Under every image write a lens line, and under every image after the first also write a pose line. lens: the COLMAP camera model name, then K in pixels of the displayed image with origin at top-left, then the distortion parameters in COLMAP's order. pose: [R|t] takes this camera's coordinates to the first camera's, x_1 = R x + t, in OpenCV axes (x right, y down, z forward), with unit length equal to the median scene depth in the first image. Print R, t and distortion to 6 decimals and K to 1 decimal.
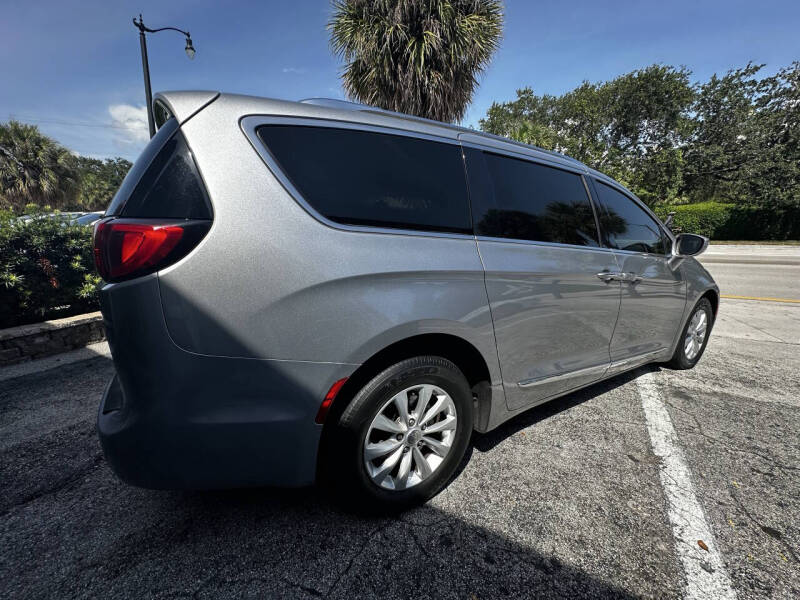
lens RADIAL K [[319.2, 0, 401.6], [0, 319.2, 300.2], [0, 0, 1]] dist [-0.003737, 0.000942]
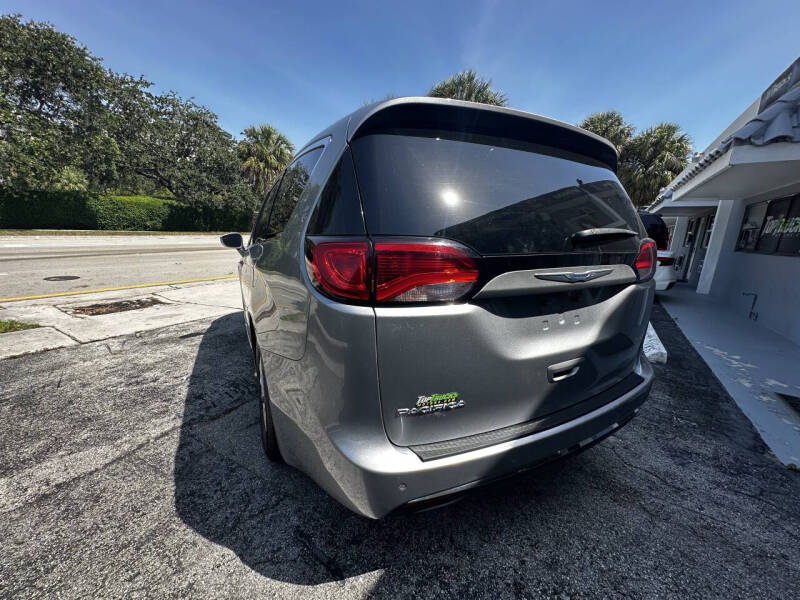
lens RADIAL K [[319.2, 0, 400.7], [0, 319.2, 301.3], [0, 0, 1]] dist [-0.003737, 0.000942]
pose [[0.060247, -0.212005, 0.975410, -1.491766], [0.178329, 0.963750, 0.198456, -0.278902], [-0.982125, 0.161988, 0.095870, 1.213348]]
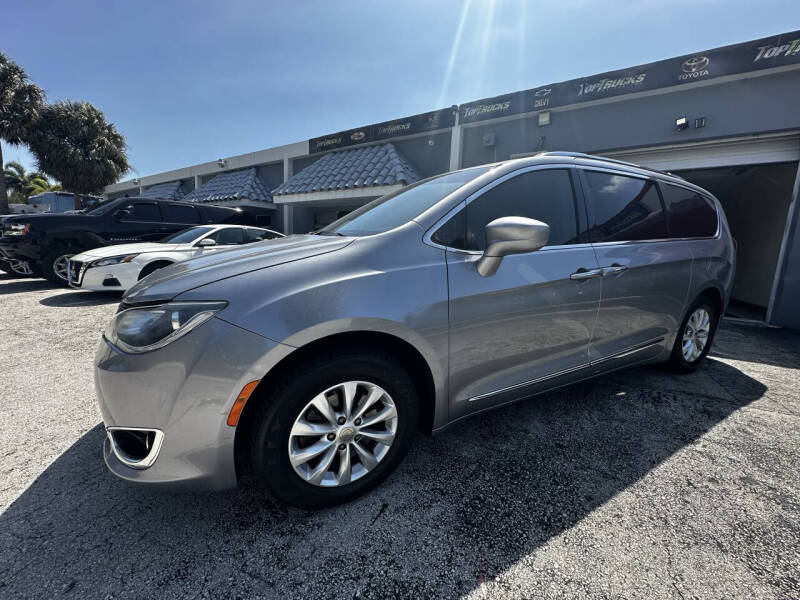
lens RADIAL K [[319.2, 0, 400.3], [0, 319.2, 301.3], [0, 0, 1]] dist [-0.003737, 0.000942]
pose [[-0.997097, -0.049291, 0.058042, 0.868507], [-0.024419, 0.928947, 0.369406, -0.597149], [-0.072127, 0.366916, -0.927454, 3.362507]]
